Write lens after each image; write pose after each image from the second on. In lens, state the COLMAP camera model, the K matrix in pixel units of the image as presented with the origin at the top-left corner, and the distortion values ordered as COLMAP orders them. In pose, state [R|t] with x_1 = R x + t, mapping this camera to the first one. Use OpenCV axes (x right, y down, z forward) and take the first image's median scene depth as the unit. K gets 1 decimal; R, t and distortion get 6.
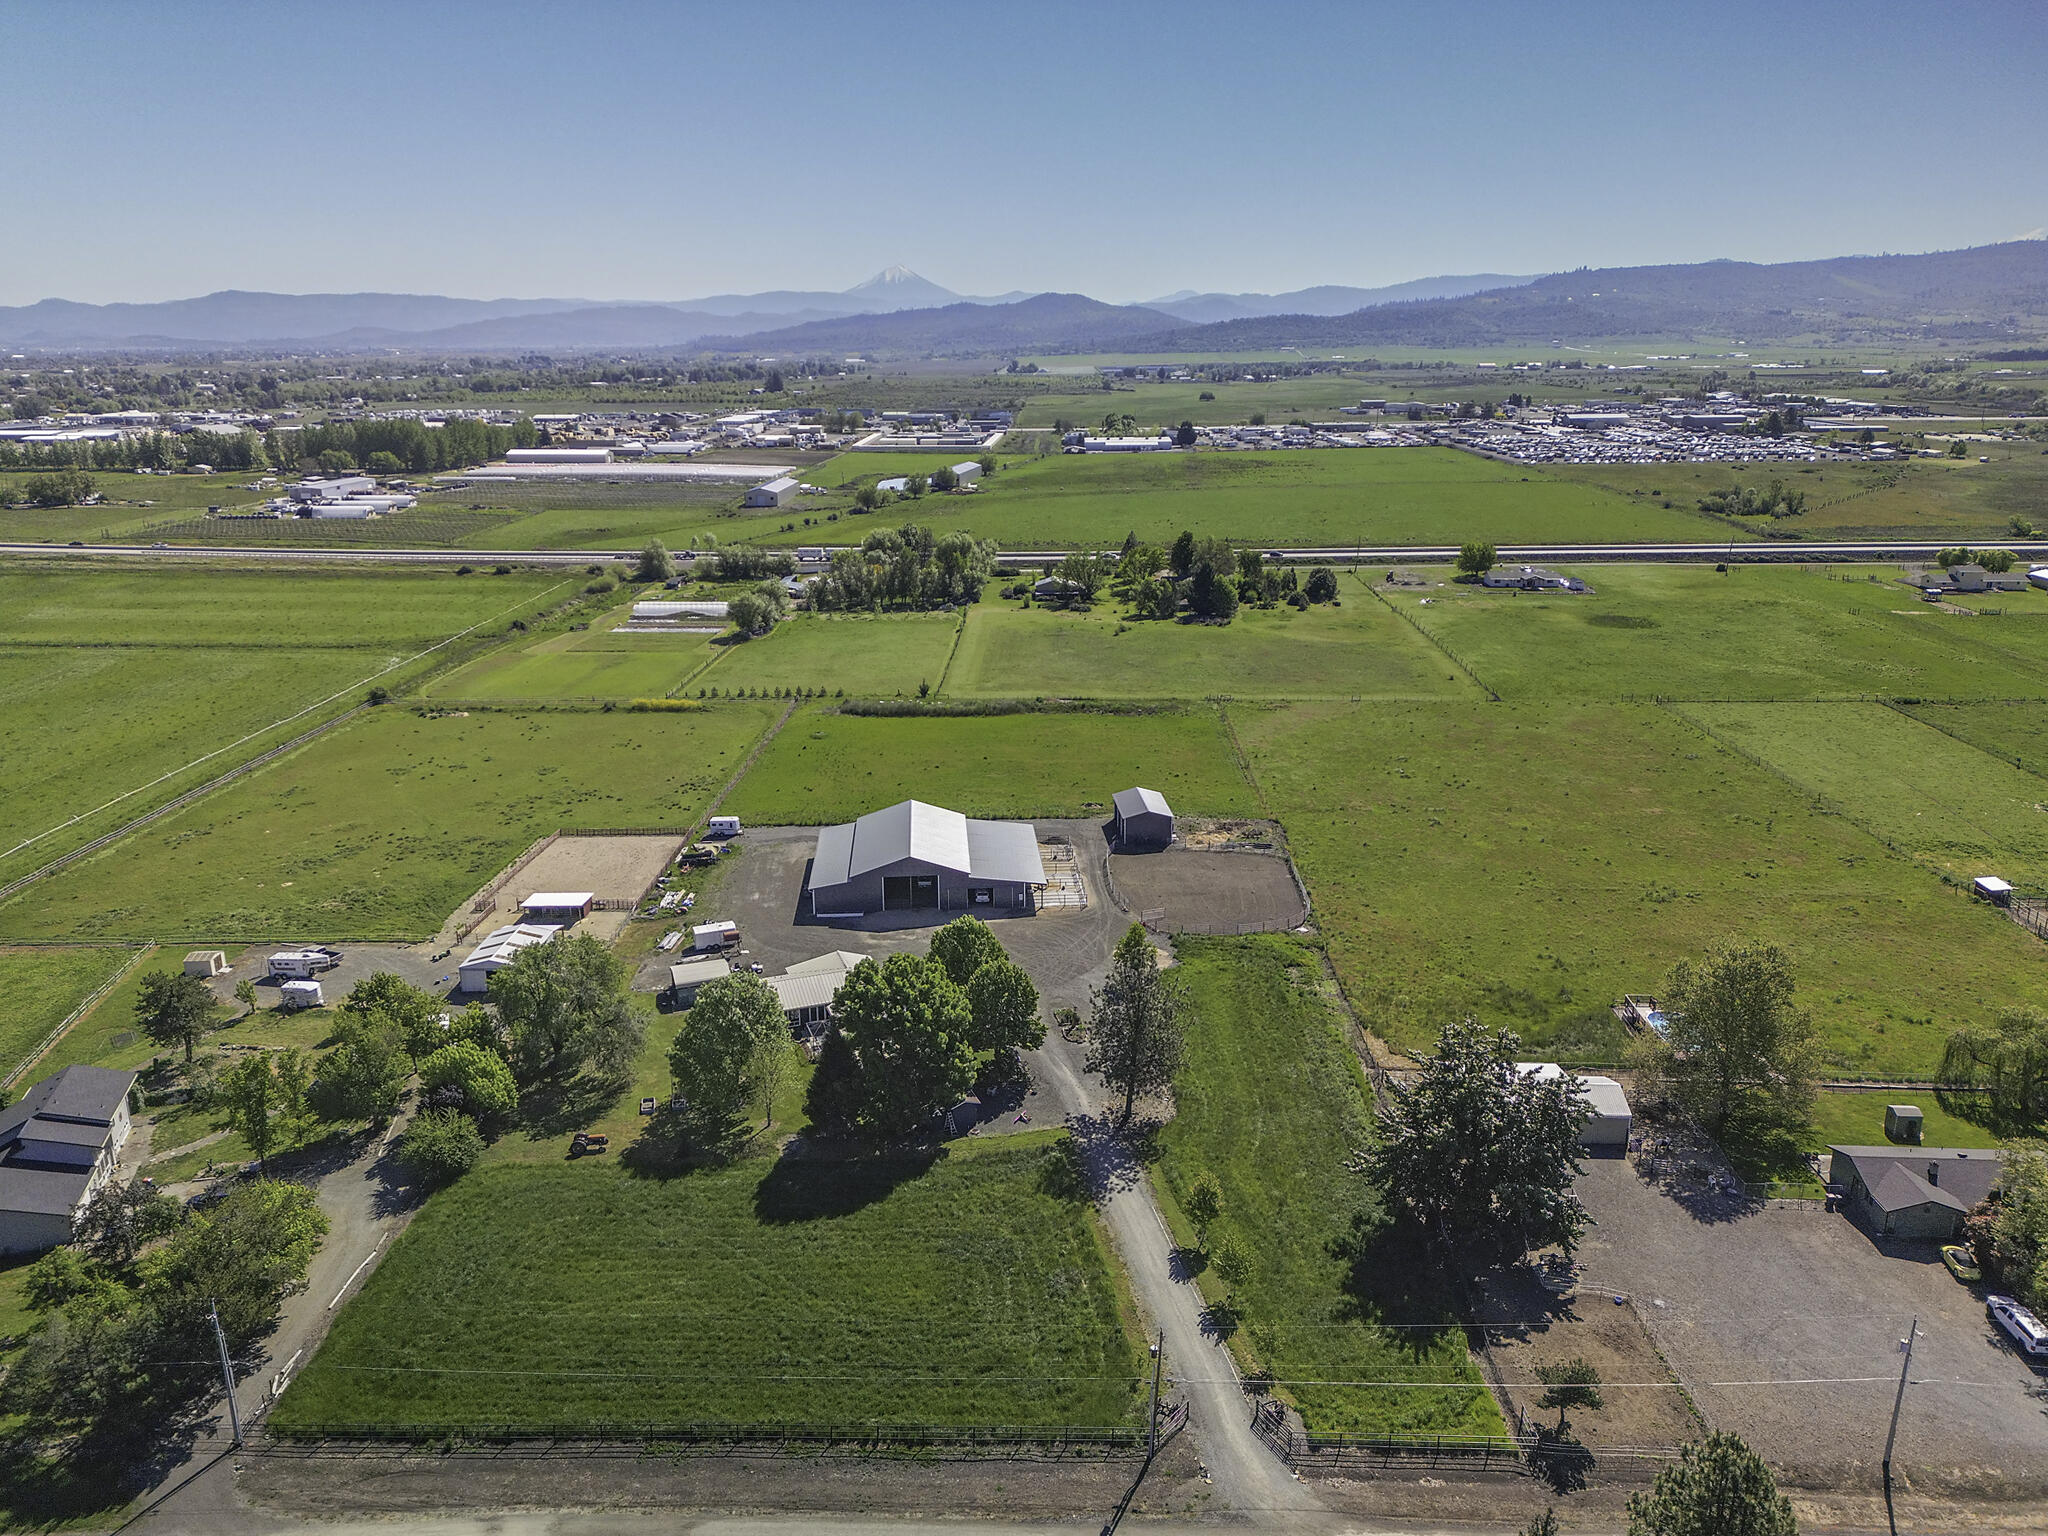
lens RADIAL K [[1455.5, 0, 1024.0], [0, 1455.5, 768.0], [0, 0, 1]] dist [0.052299, -0.064368]
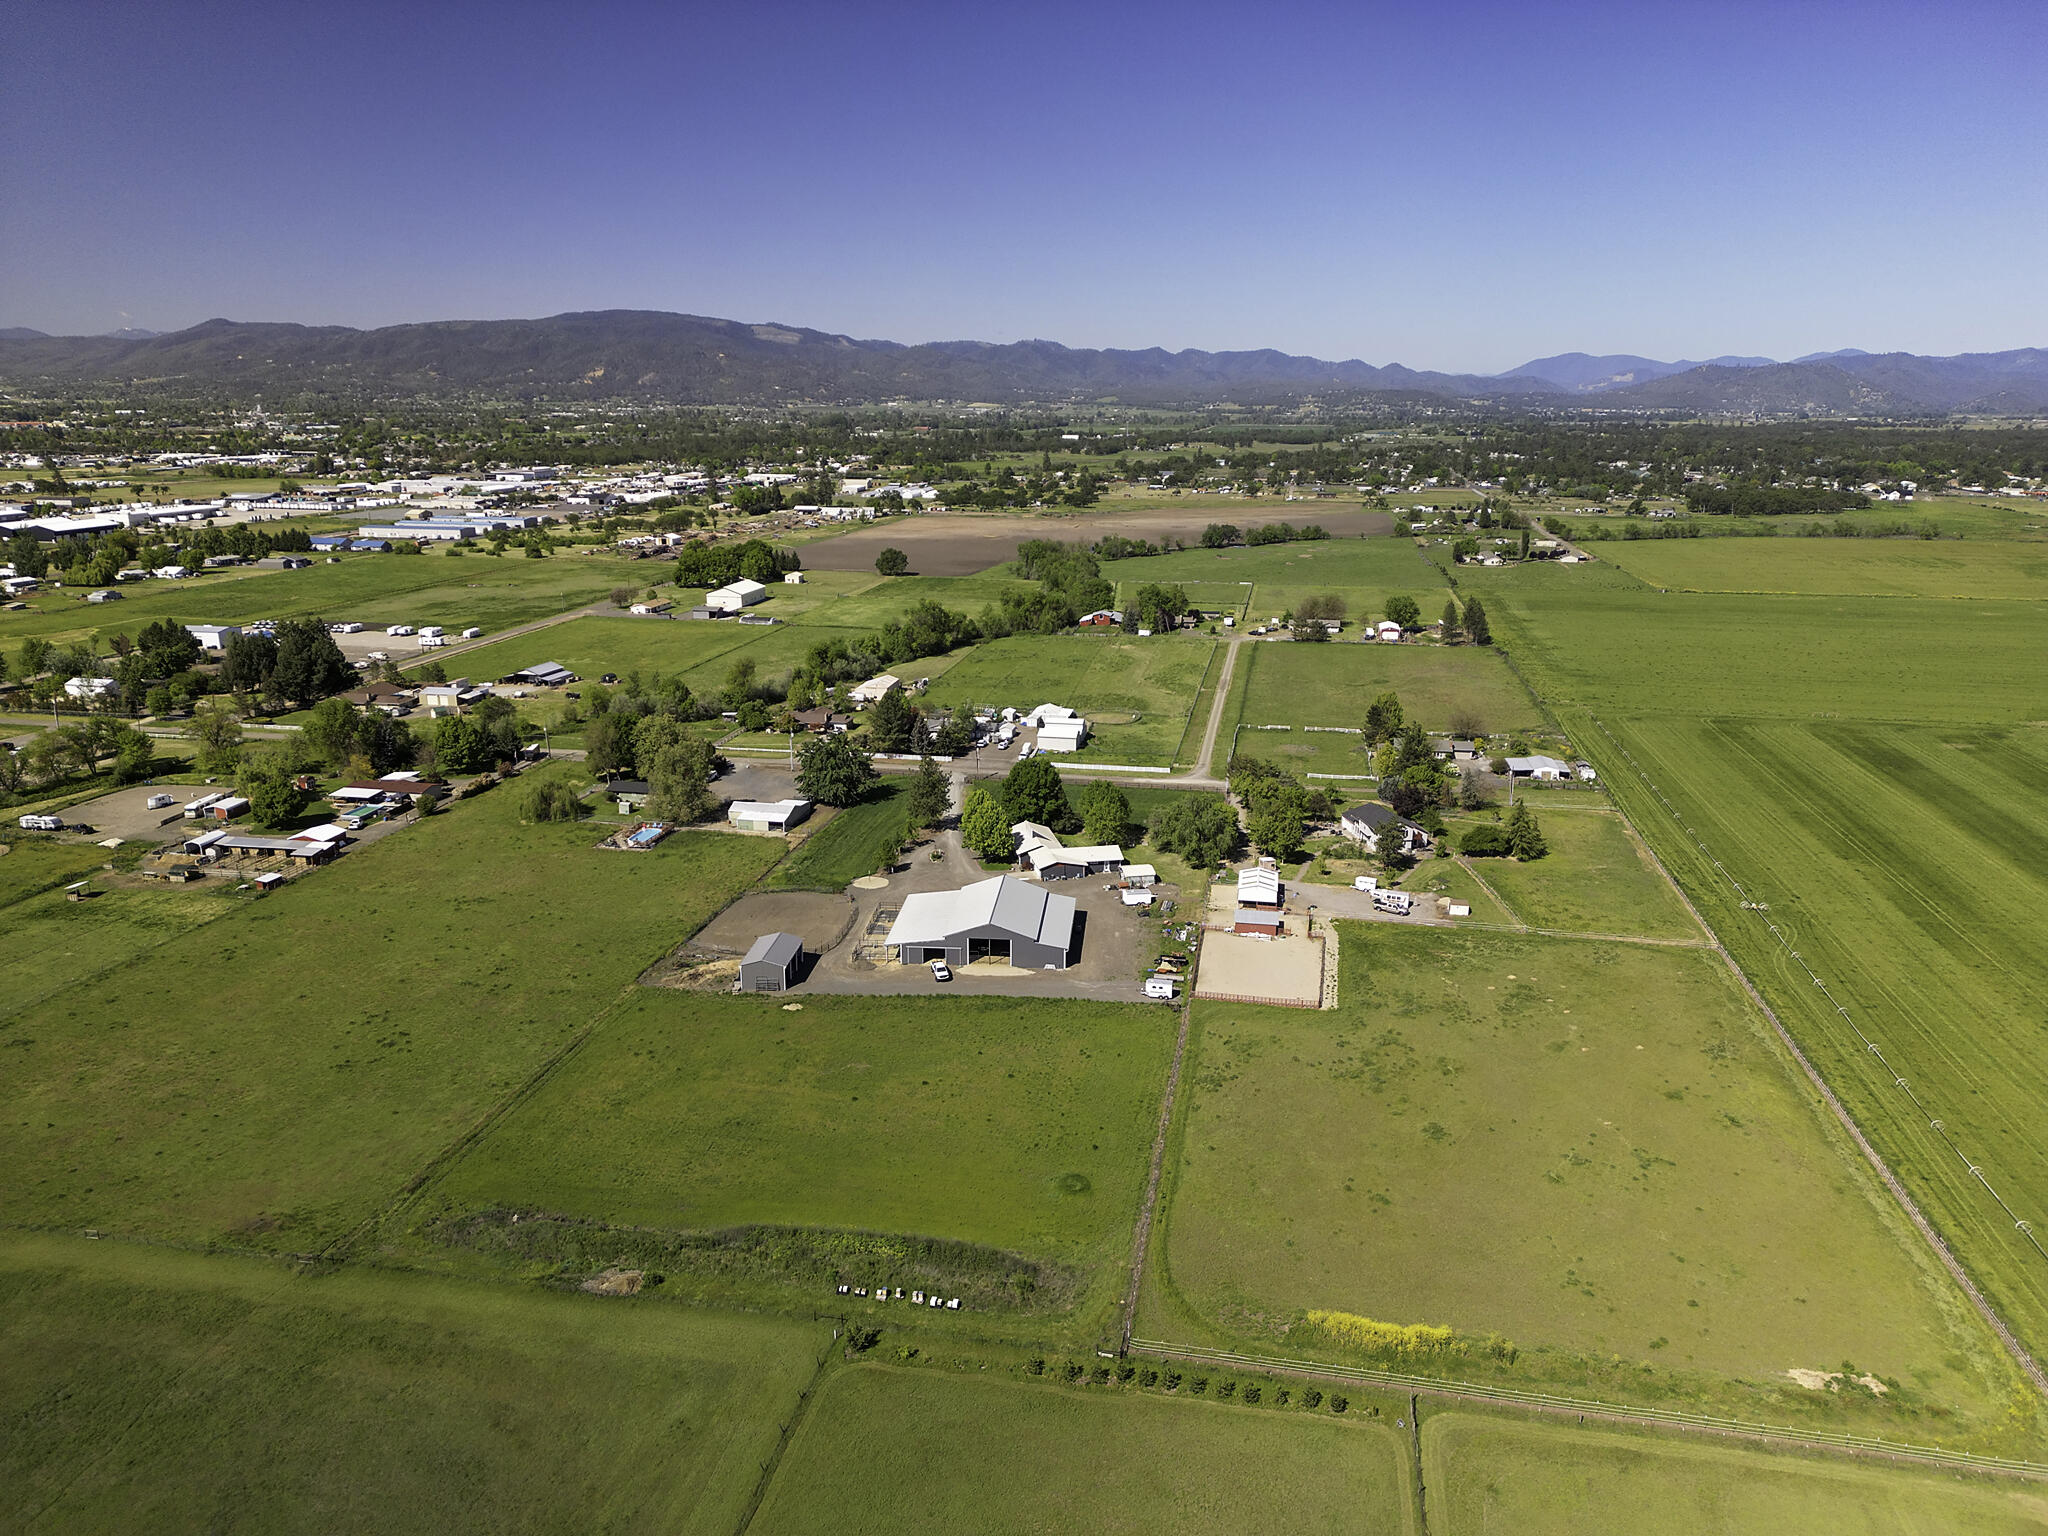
lens RADIAL K [[1401.0, 0, 1027.3], [0, 1401.0, 765.3], [0, 0, 1]] dist [0.077171, -0.076777]
pose [[-0.988205, -0.034761, 0.149140, -0.283973], [0.047396, 0.856654, 0.513710, -0.690865], [-0.145619, 0.514720, -0.844902, 1.980068]]
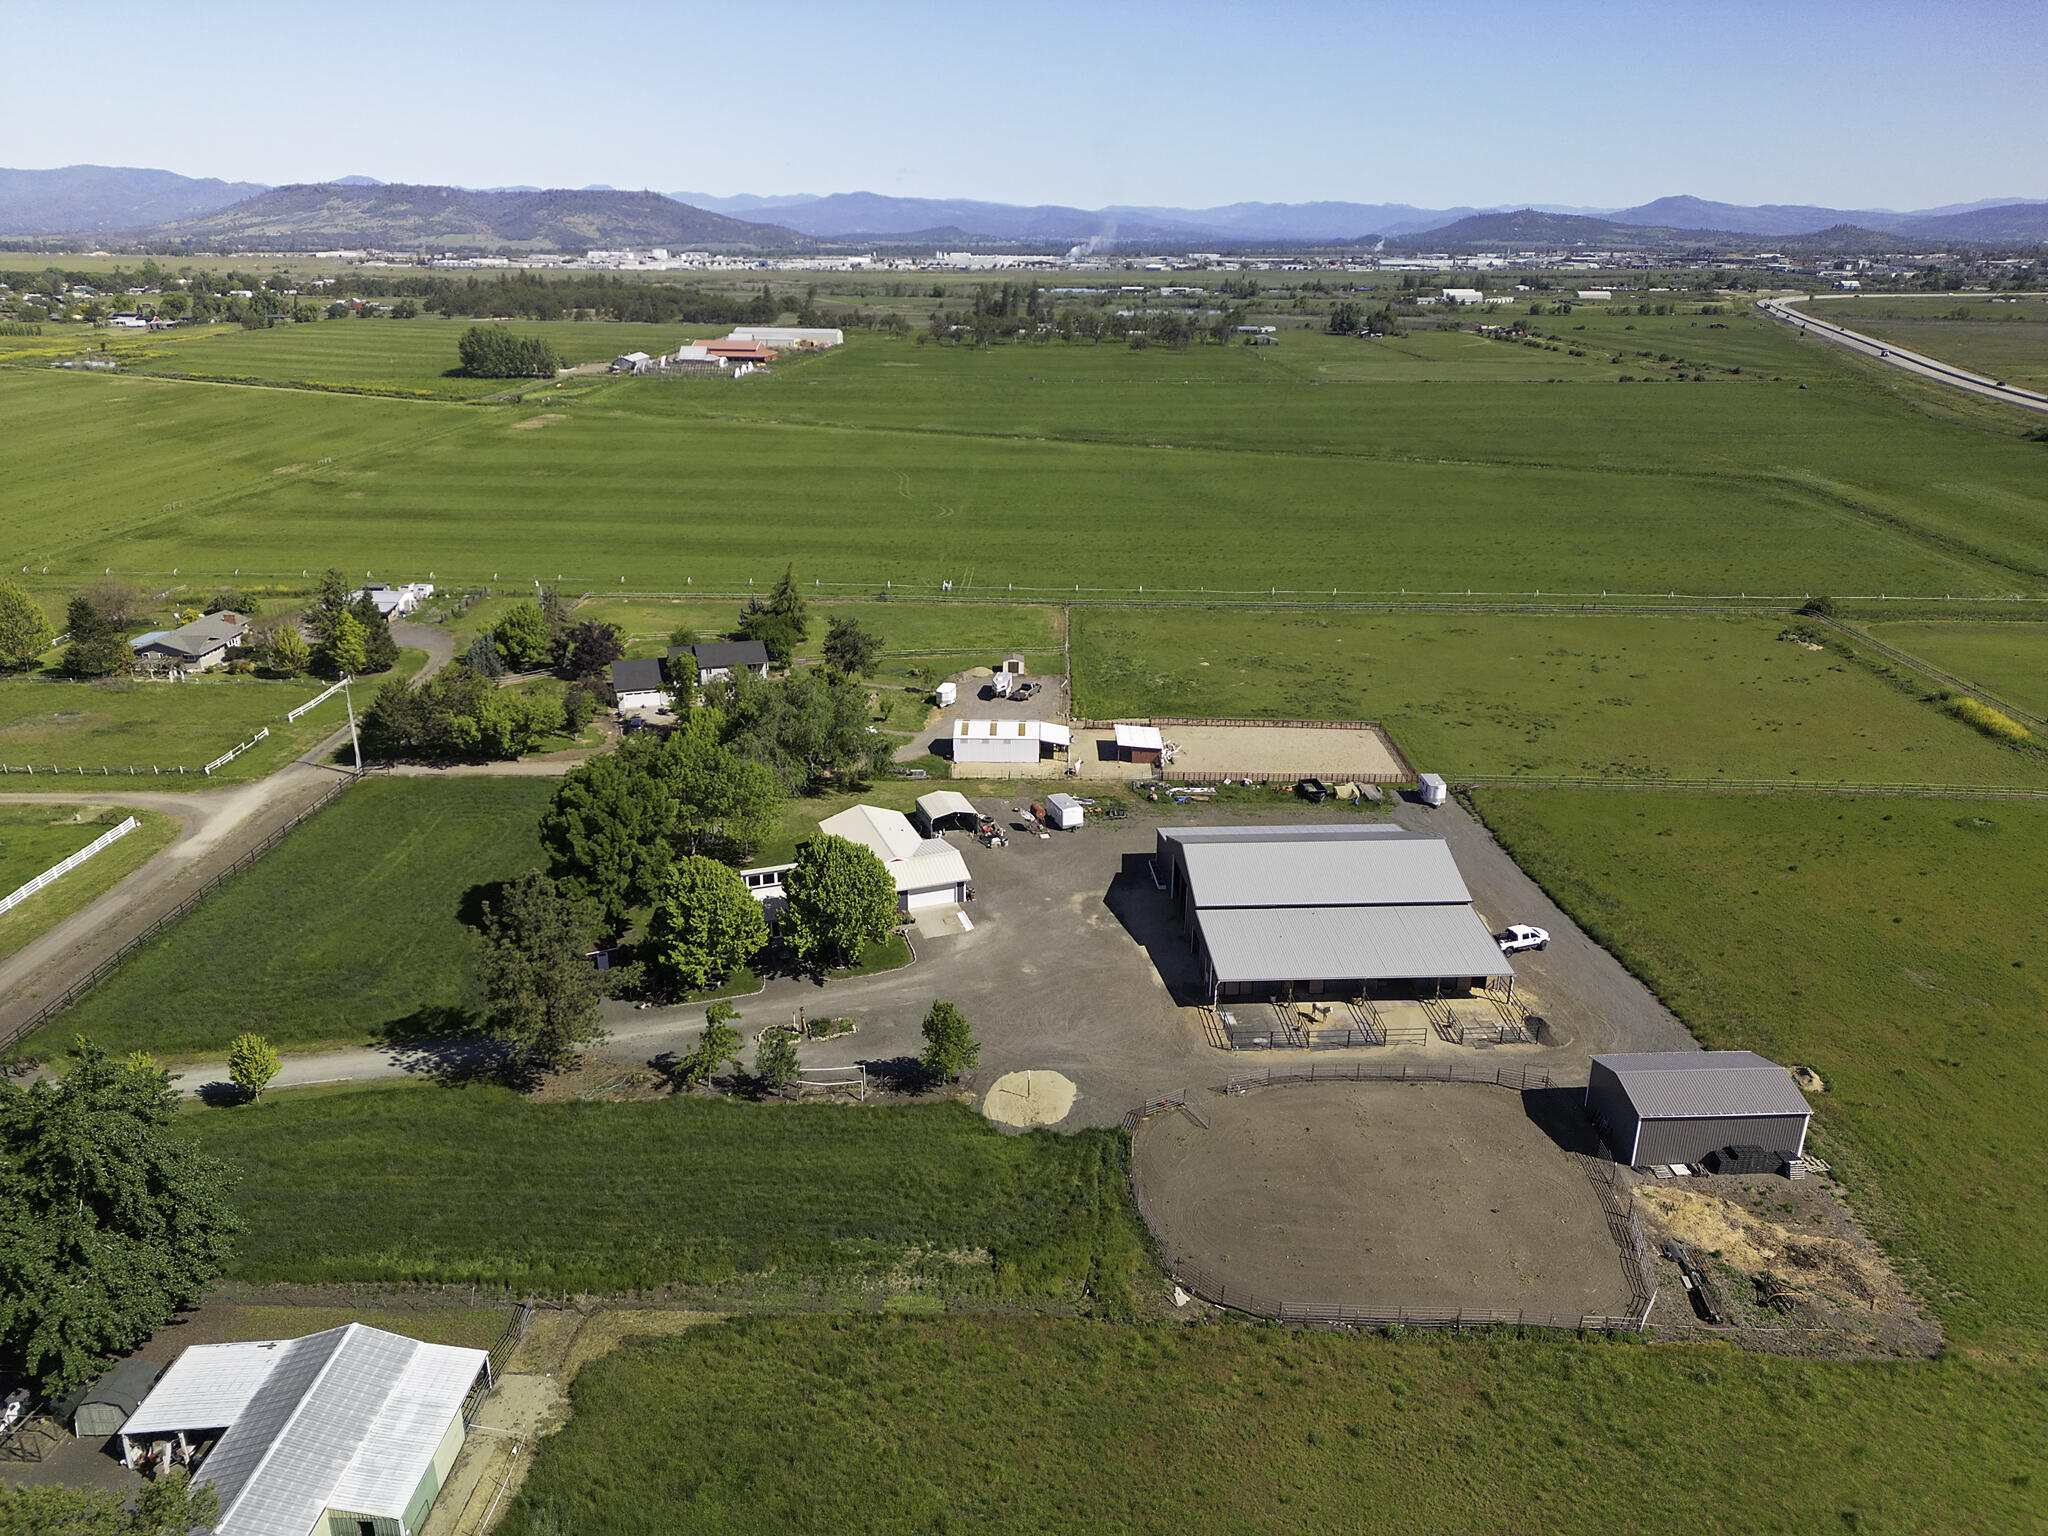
lens RADIAL K [[1420.6, 0, 1024.0], [0, 1420.6, 768.0], [0, 0, 1]] dist [0.085272, -0.090074]
pose [[0.005013, 0.355116, -0.934809, 0.531606], [-0.288969, 0.895453, 0.338616, -0.176351], [0.957325, 0.268434, 0.107106, 0.794216]]
